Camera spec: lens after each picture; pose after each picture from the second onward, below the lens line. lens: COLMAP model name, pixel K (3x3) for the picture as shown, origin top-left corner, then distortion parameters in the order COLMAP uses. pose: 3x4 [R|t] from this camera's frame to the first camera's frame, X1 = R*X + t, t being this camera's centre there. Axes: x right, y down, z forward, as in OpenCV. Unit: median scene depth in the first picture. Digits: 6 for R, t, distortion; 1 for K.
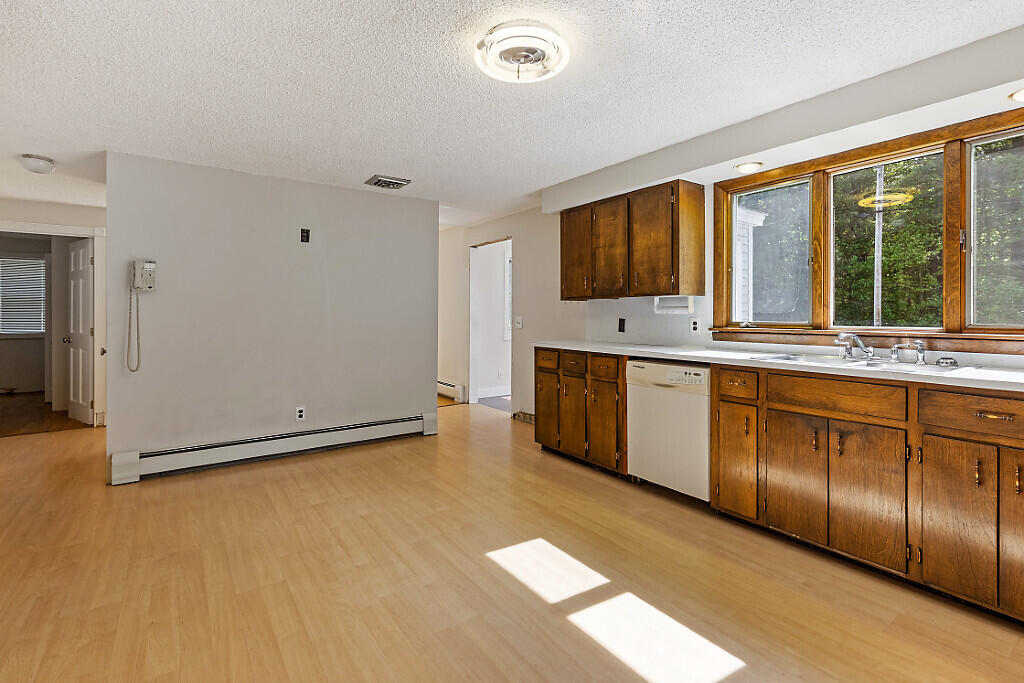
lens RADIAL K [[471.9, 0, 501.6], [0, 471.9, 311.9], [0, 0, 1]] dist [0.005537, -0.001837]
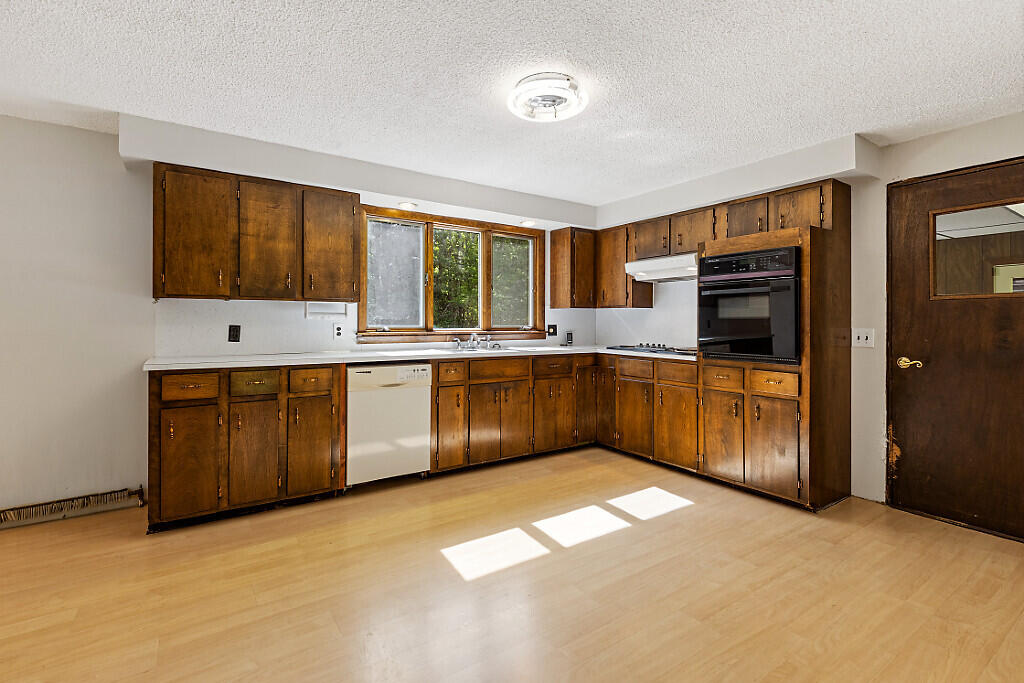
lens RADIAL K [[471.9, 0, 502.5], [0, 471.9, 318.3], [0, 0, 1]] dist [0.005537, -0.001837]
pose [[0.014850, 0.007363, 0.999863, -0.801269], [-0.010553, 0.999918, -0.007207, 0.005321], [-0.999834, -0.010444, 0.014926, 0.773714]]
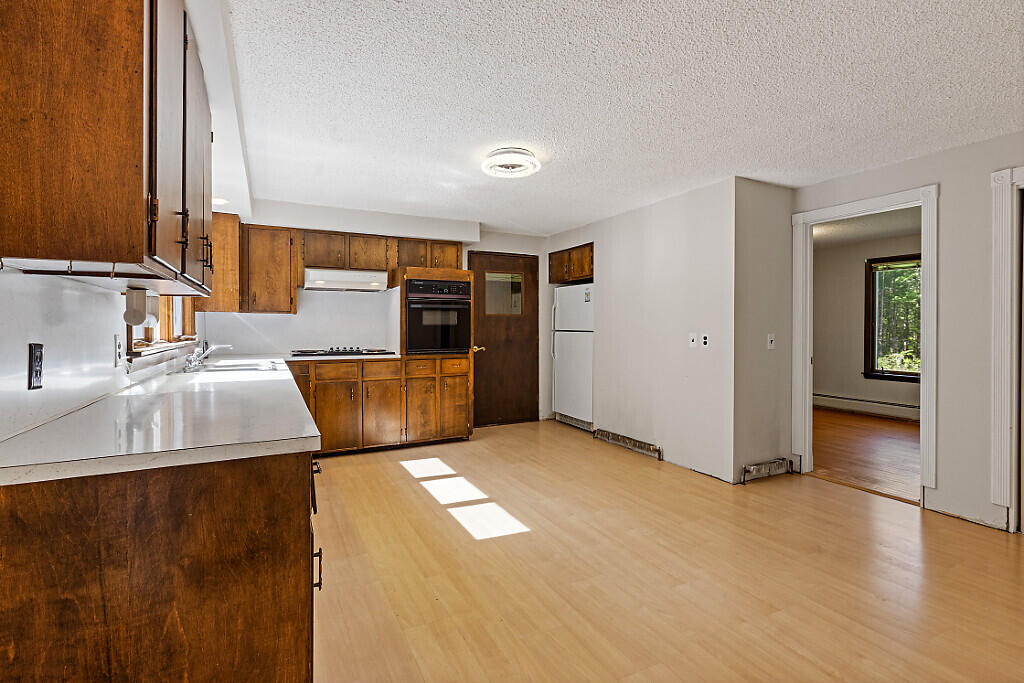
lens RADIAL K [[471.9, 0, 506.6], [0, 471.9, 323.2], [0, 0, 1]] dist [0.005537, -0.001837]
pose [[-0.991489, 0.000642, 0.130186, -0.108680], [-0.001127, 0.999908, -0.013521, 0.007307], [-0.130183, -0.013552, -0.991397, 1.835315]]
